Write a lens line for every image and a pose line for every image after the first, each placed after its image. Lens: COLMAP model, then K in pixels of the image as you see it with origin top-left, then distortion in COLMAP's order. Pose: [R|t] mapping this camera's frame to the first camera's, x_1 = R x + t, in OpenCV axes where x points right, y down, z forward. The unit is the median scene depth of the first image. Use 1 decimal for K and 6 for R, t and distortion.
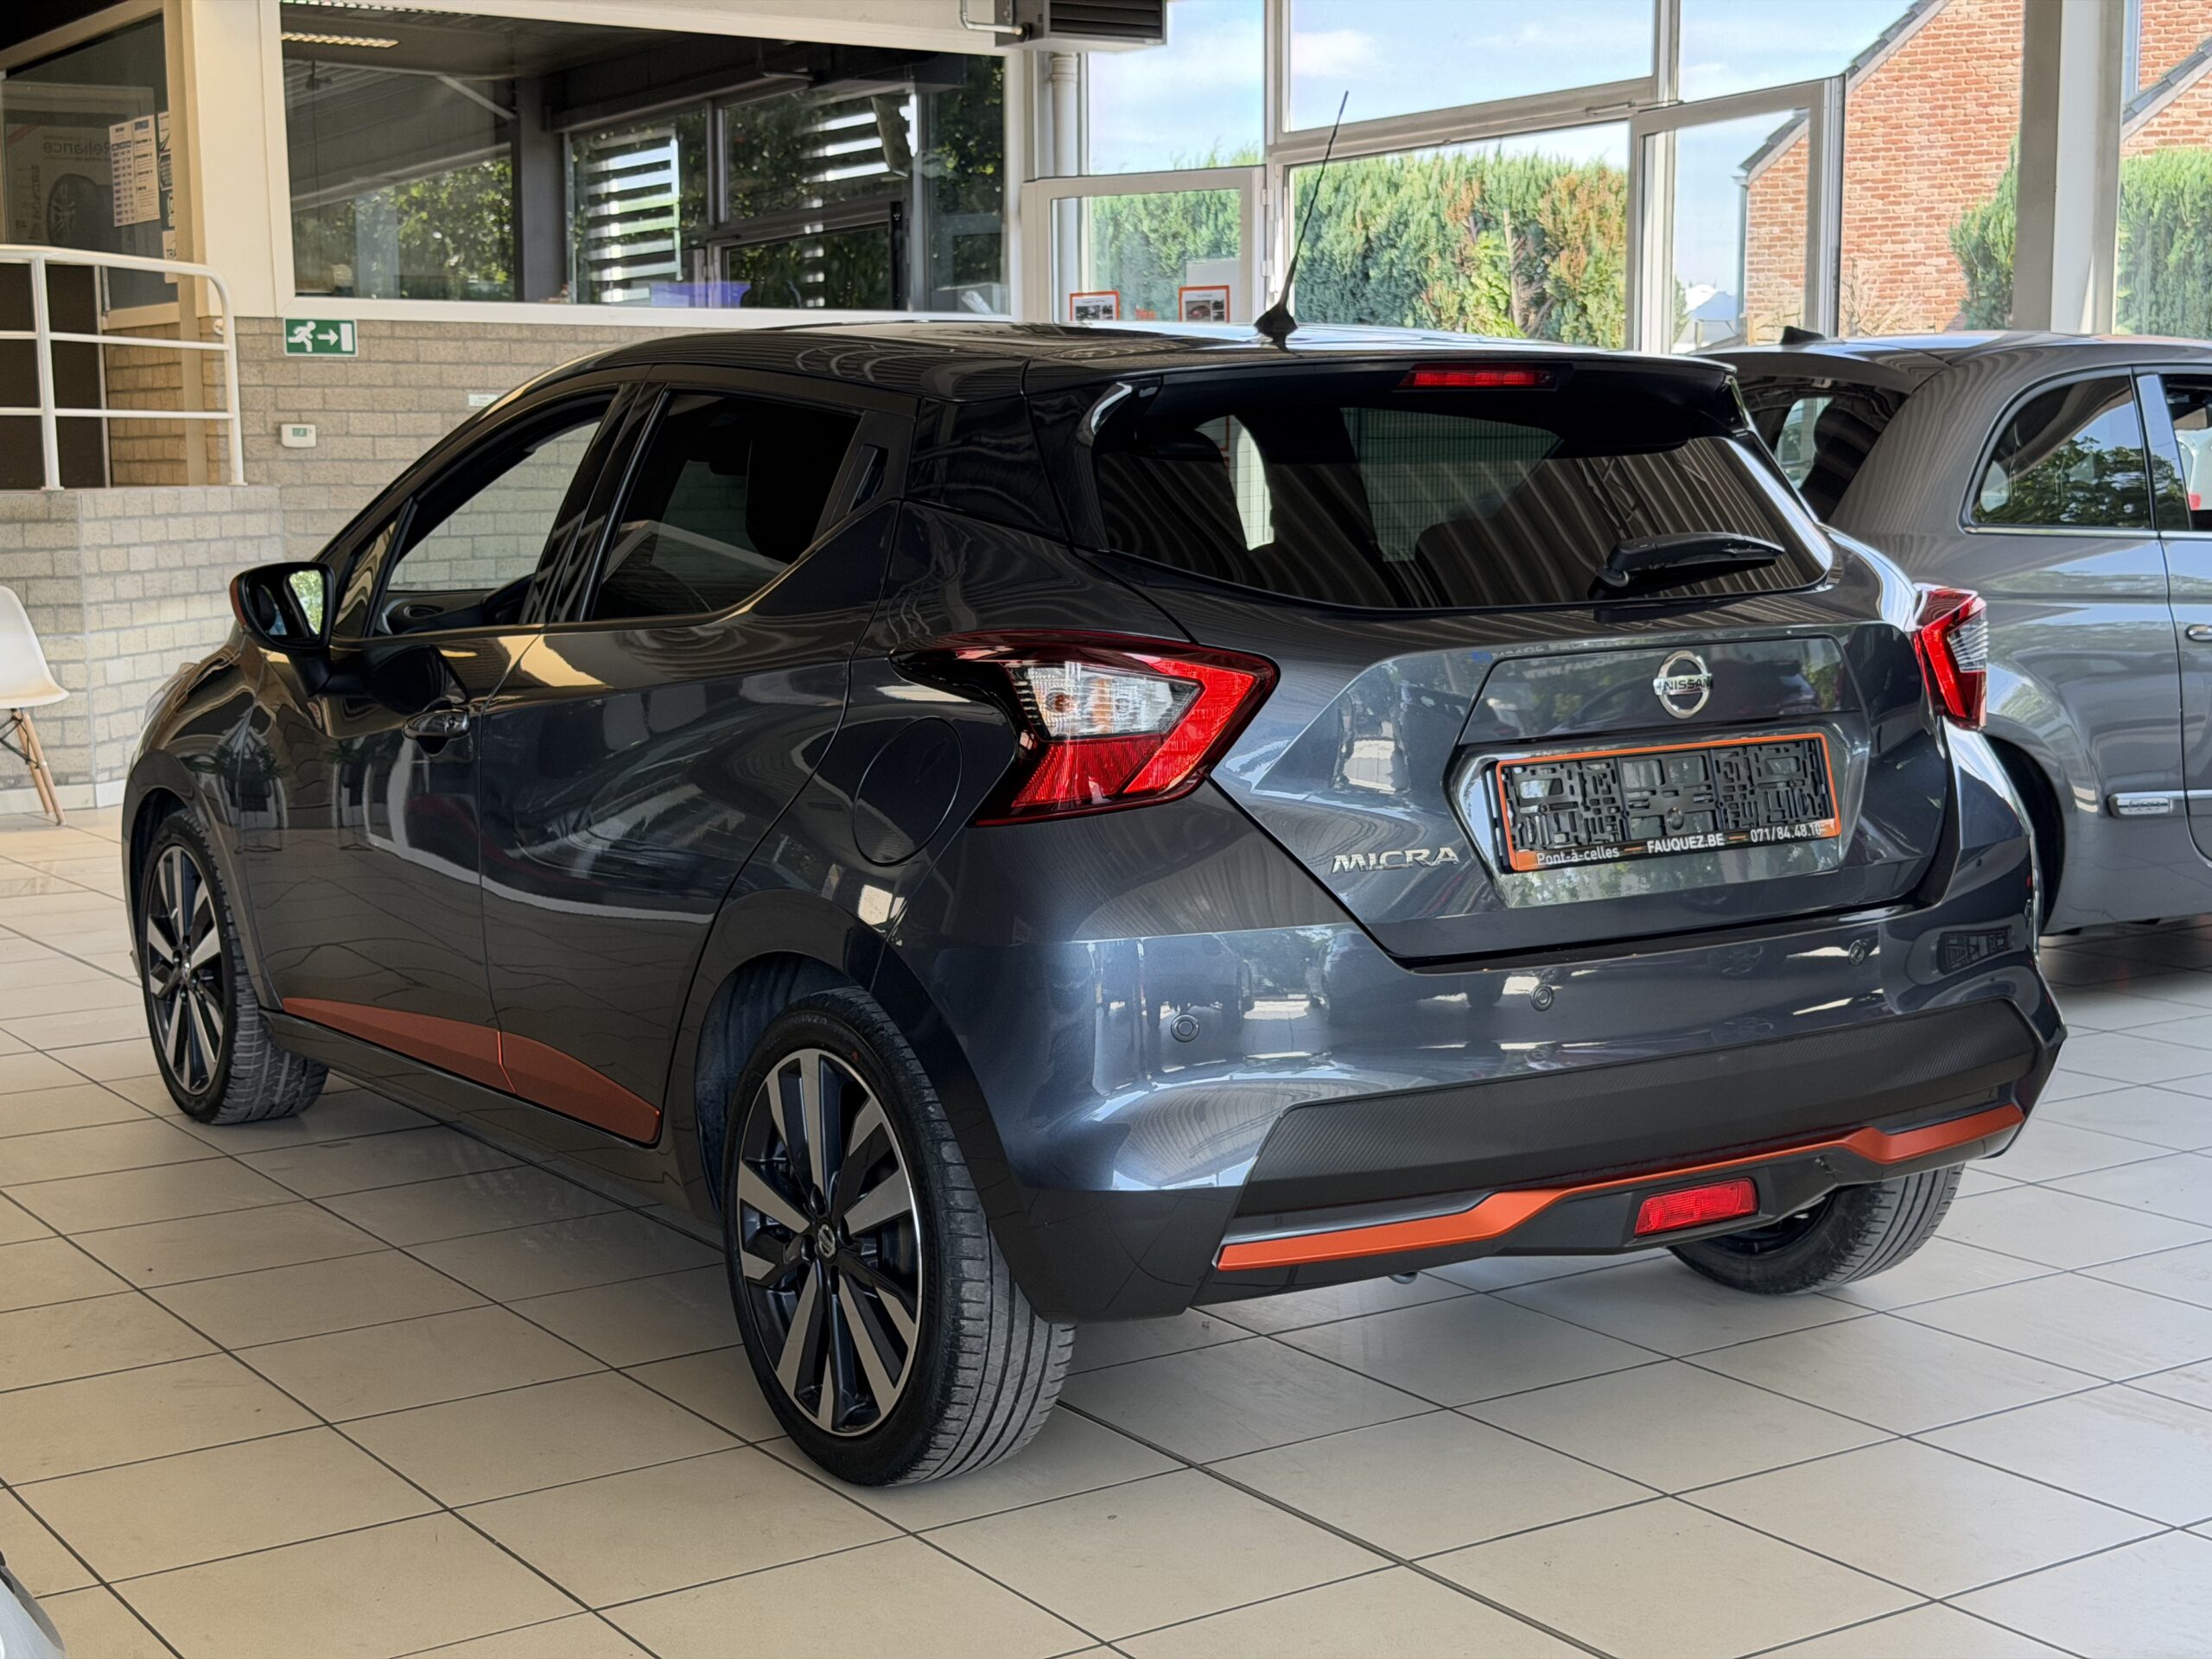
lens RADIAL K [[3100.7, 0, 1106.0], [0, 3100.7, 829.5], [0, 0, 1]] dist [0.164060, -0.334584]
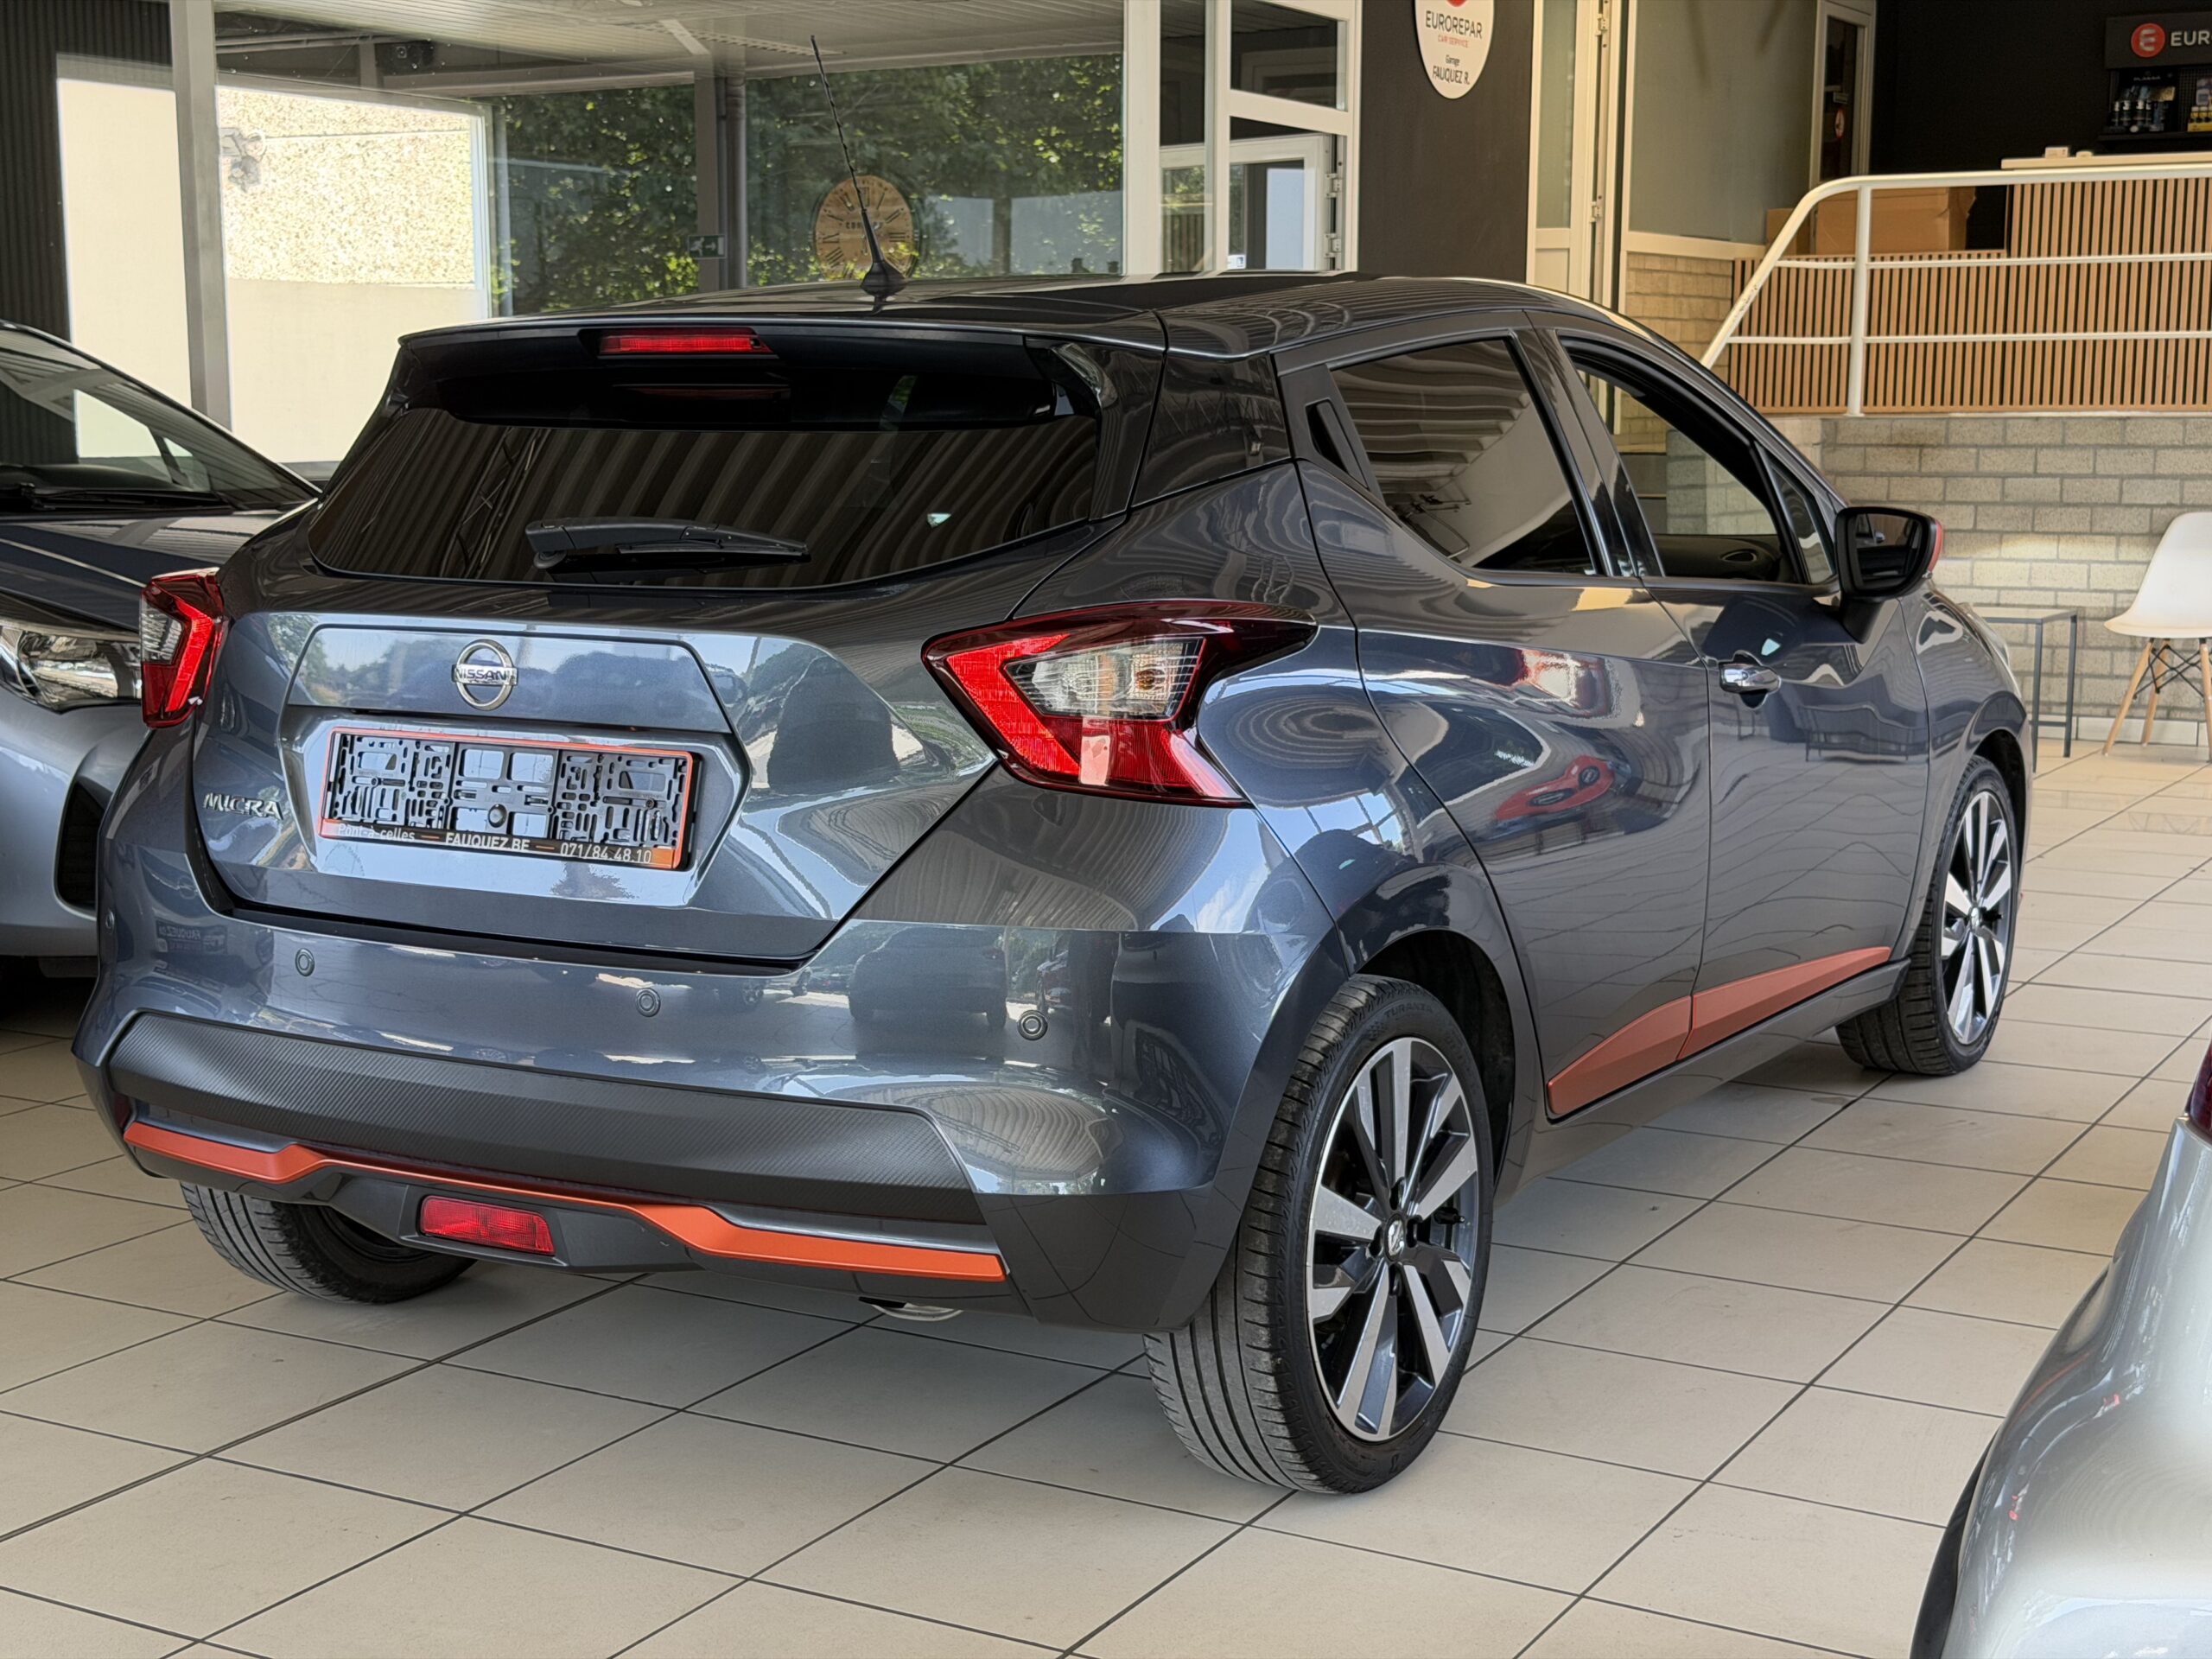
lens RADIAL K [[3100.7, 0, 1106.0], [0, 3100.7, 829.5], [0, 0, 1]] dist [0.164060, -0.334584]
pose [[0.448616, 0.140373, -0.882632, 1.111302], [-0.111471, 0.988665, 0.100579, -0.116174], [0.886746, 0.053266, 0.459178, 0.737884]]
